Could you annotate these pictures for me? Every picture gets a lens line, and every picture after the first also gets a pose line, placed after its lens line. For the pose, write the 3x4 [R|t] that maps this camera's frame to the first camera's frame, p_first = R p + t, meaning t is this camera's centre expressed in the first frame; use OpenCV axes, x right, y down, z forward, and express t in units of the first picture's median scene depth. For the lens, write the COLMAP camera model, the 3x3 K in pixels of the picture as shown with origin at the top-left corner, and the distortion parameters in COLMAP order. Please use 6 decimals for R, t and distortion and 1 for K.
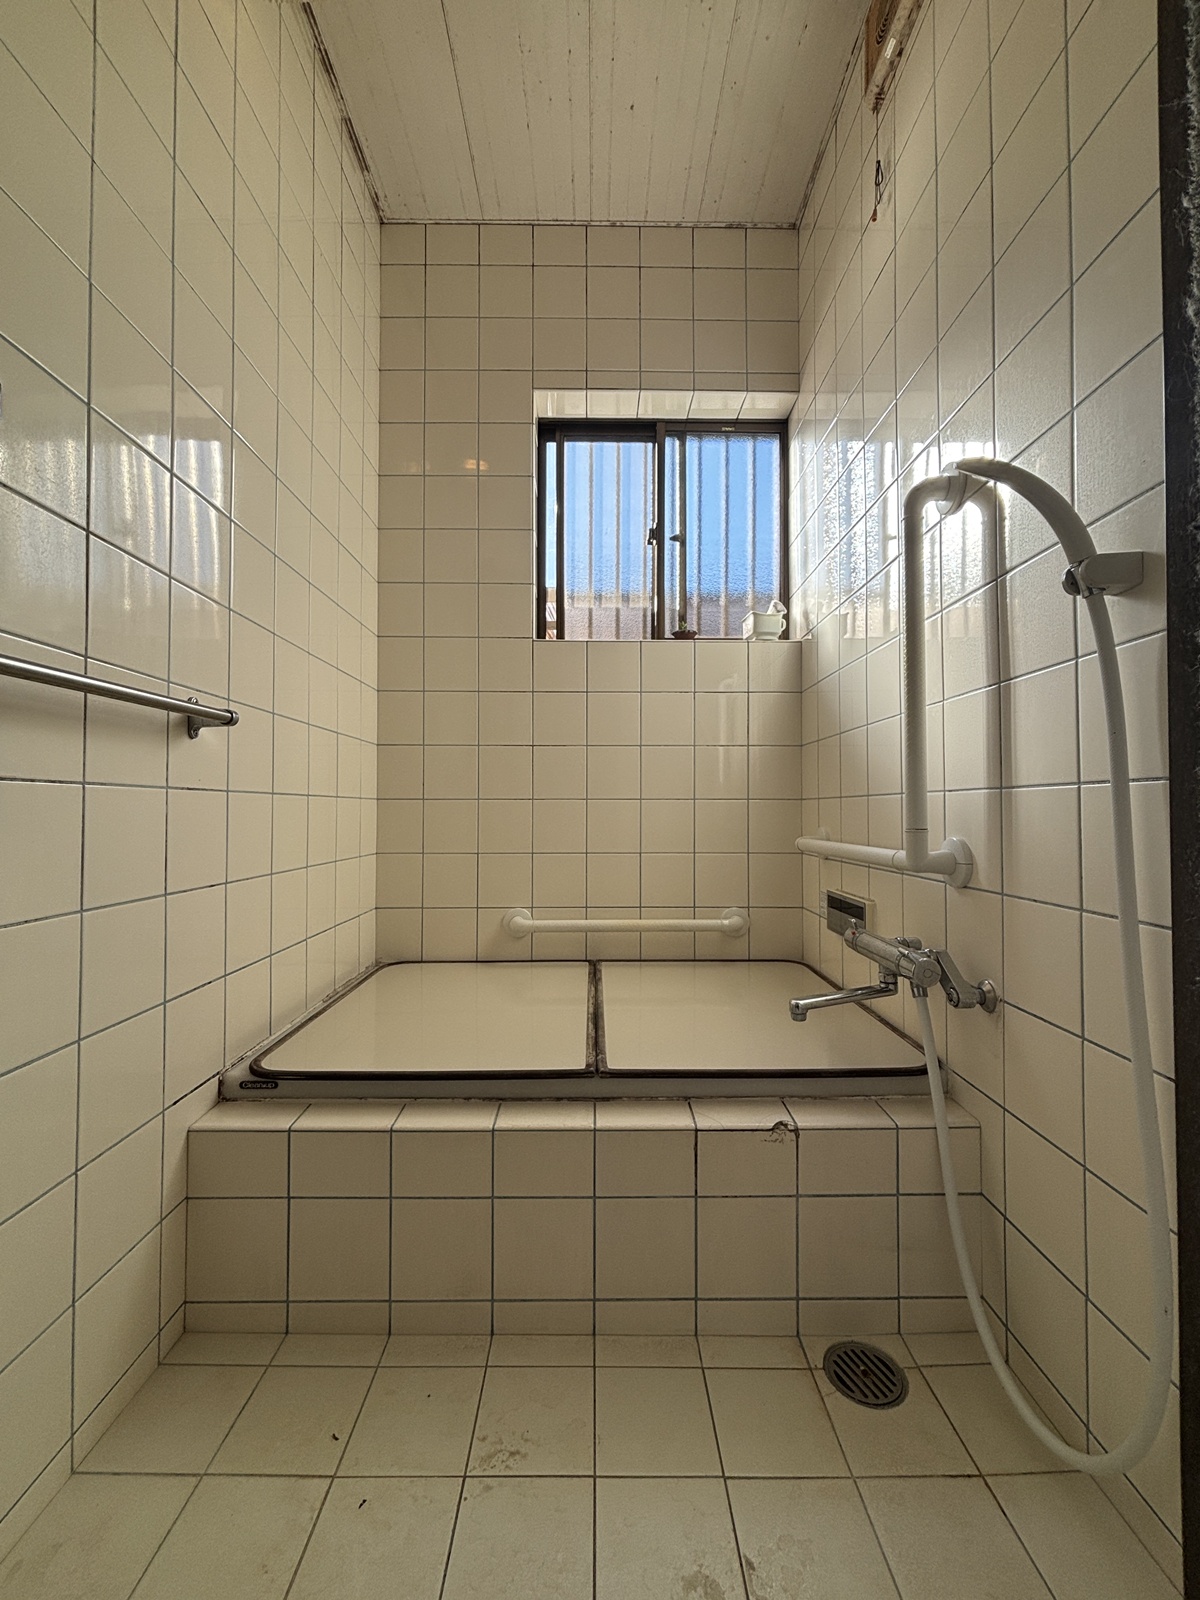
lens RADIAL K [[654.4, 0, 596.0], [0, 654.4, 800.5], [0, 0, 1]] dist [-0.000130, 0.000047]
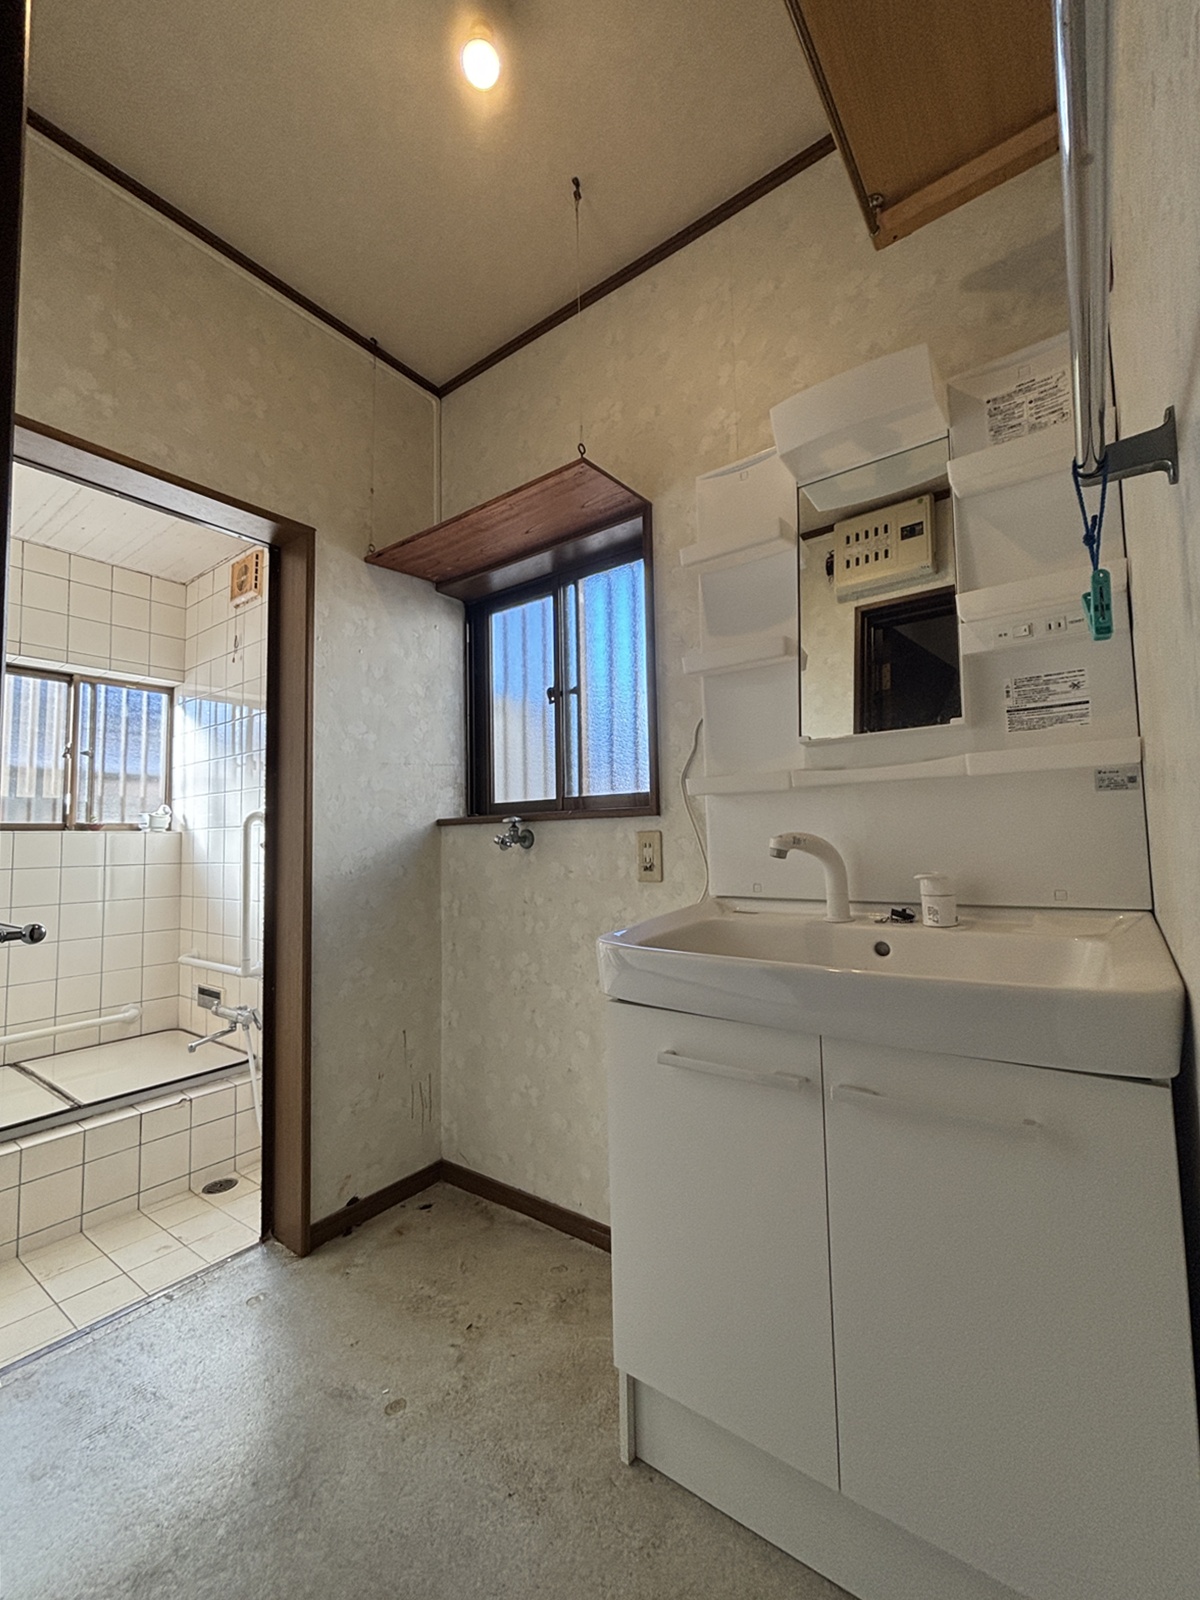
lens RADIAL K [[654.4, 0, 596.0], [0, 654.4, 800.5], [0, 0, 1]] dist [-0.000130, 0.000047]
pose [[0.597025, 0.045007, 0.800959, -0.555089], [0.007984, 0.998042, -0.062033, -0.301979], [-0.802183, 0.043430, 0.595497, -1.187597]]
